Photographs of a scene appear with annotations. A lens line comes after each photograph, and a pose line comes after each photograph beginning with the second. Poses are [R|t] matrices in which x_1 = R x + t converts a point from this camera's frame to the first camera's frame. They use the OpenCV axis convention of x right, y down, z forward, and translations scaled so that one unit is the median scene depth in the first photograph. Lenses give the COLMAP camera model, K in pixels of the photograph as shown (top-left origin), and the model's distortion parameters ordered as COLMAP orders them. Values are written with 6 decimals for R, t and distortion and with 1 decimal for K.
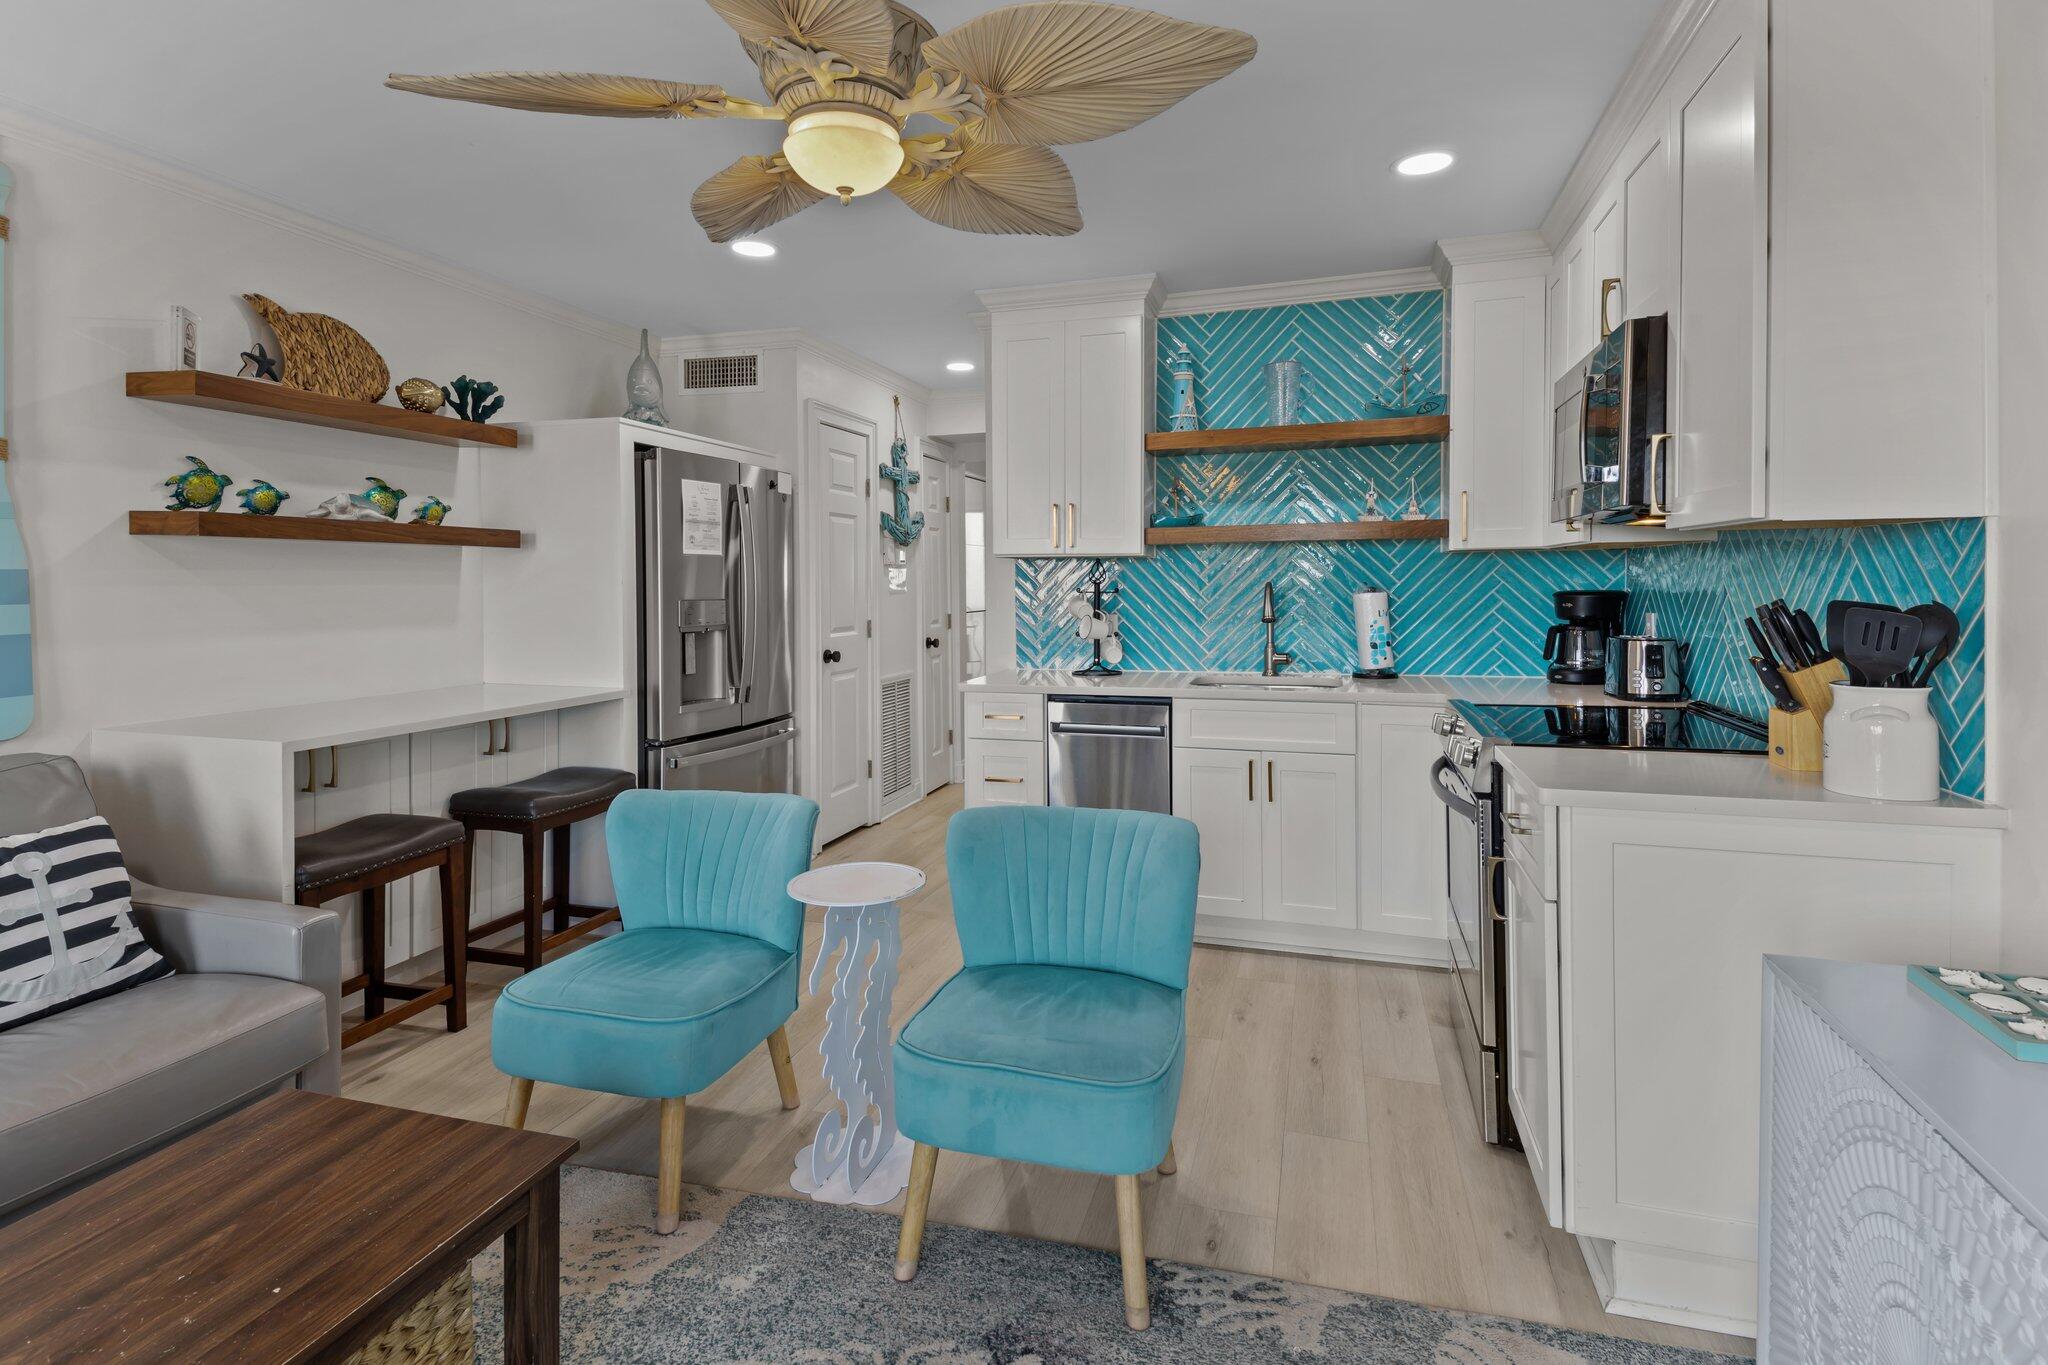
lens RADIAL K [[1010.6, 0, 1015.6], [0, 1010.6, 604.6], [0, 0, 1]] dist [0.085533, -0.051919]
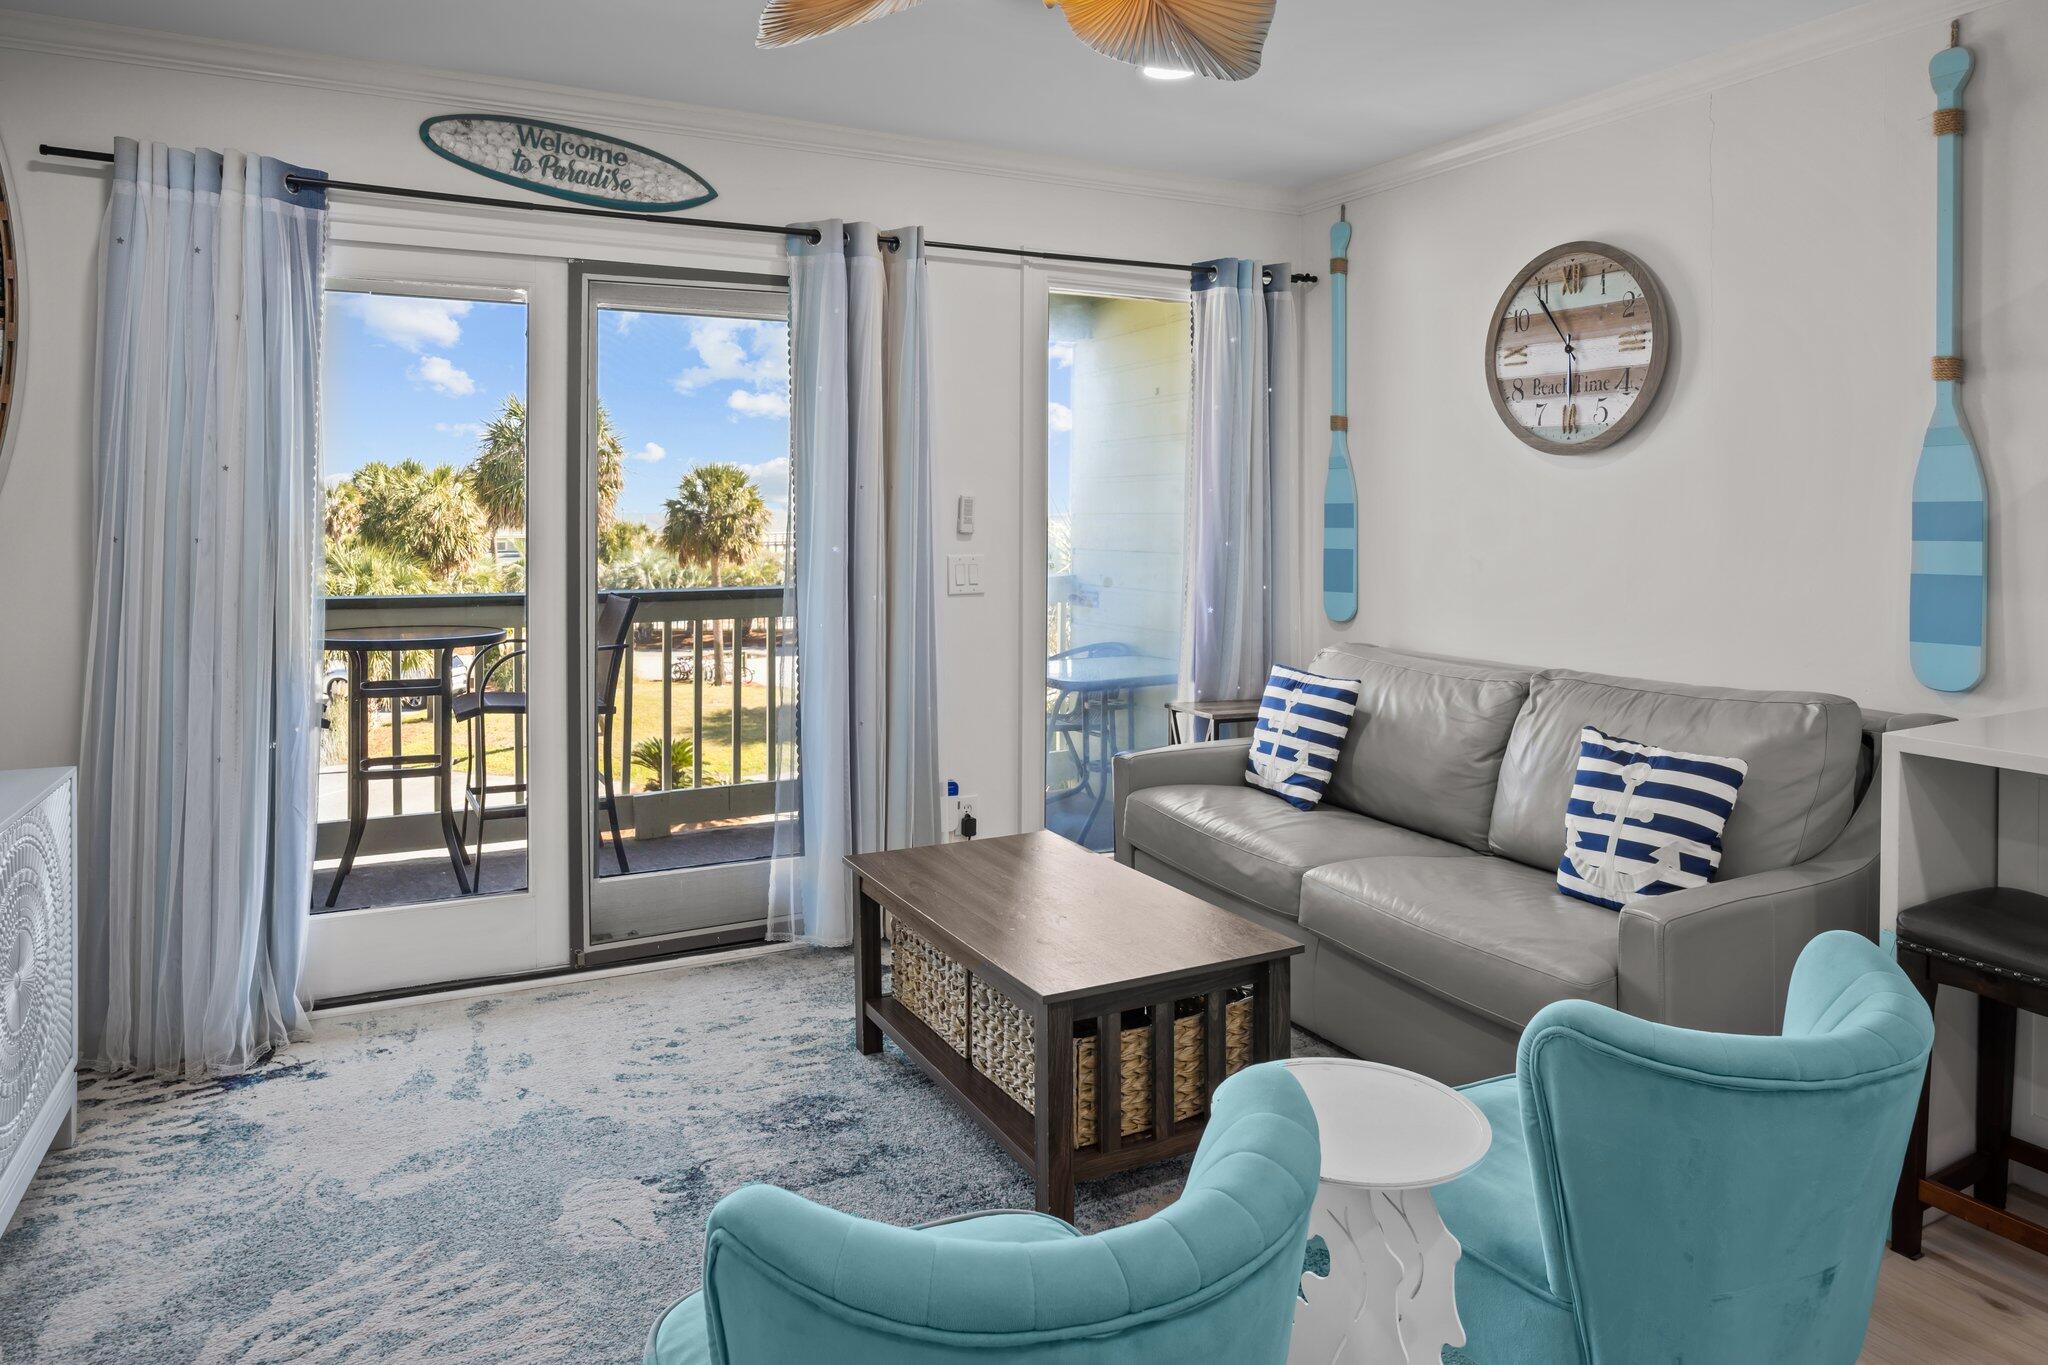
lens RADIAL K [[1289.6, 0, 1023.0], [0, 1289.6, 513.6], [0, 0, 1]] dist [-0.047148, 0.025761]
pose [[-0.712762, 0.004810, -0.701389, 0.264489], [-0.012552, 0.999729, 0.019611, -0.024529], [0.701294, 0.022782, -0.712508, 0.871692]]
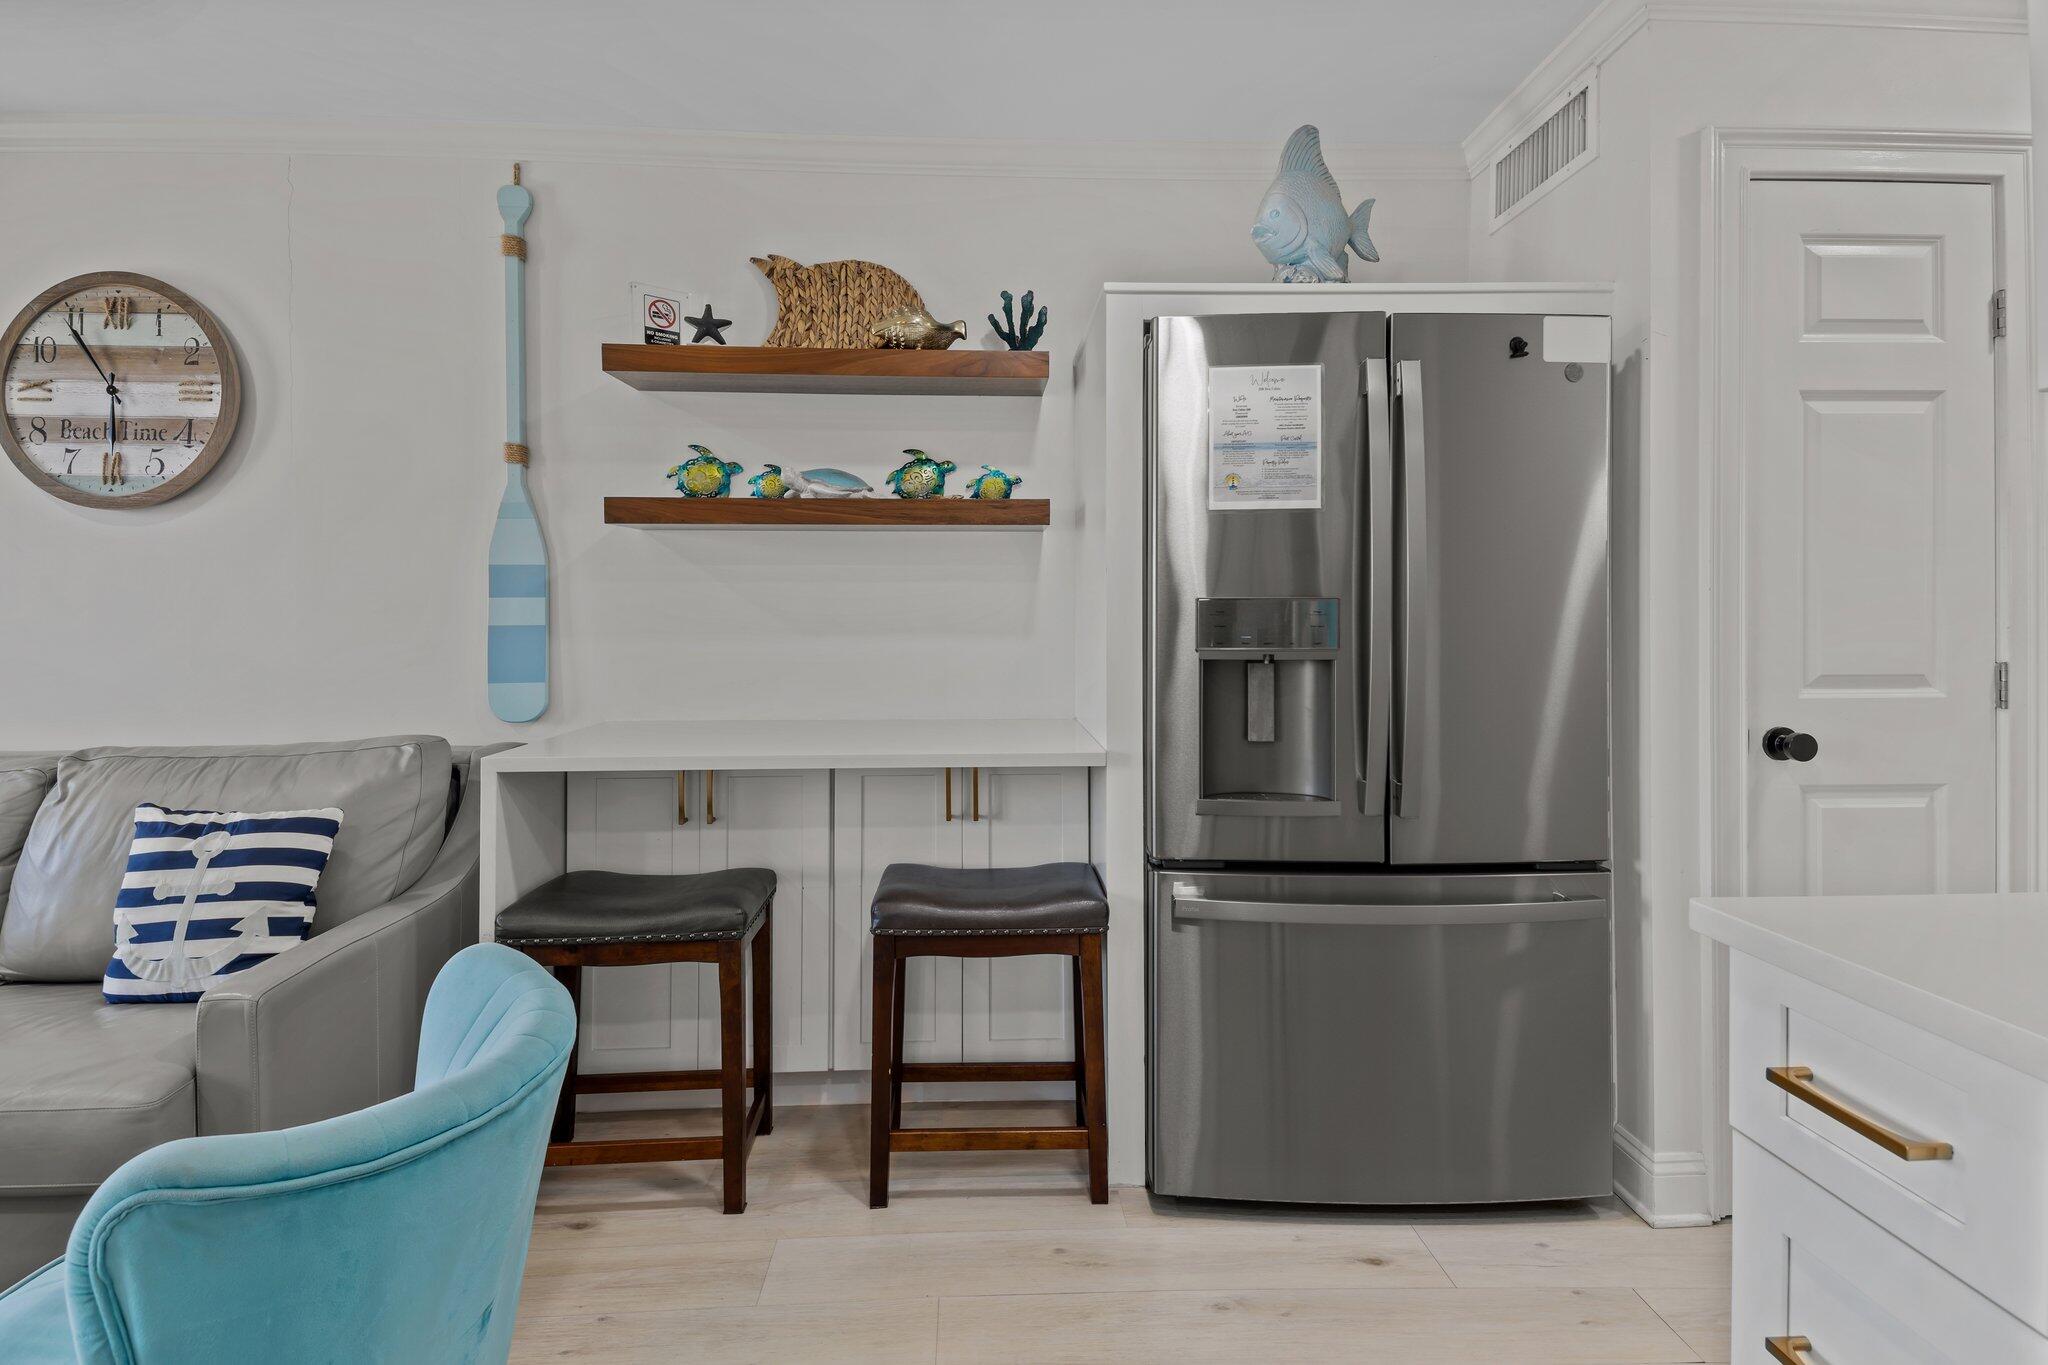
lens RADIAL K [[989.6, 0, 1015.1], [0, 989.6, 622.2], [0, 0, 1]] dist [0.081711, -0.051508]
pose [[0.335433, 0.004159, -0.942055, 0.138791], [-0.020586, 0.999784, -0.002916, 0.013186], [0.941839, 0.020371, 0.335446, 0.811957]]
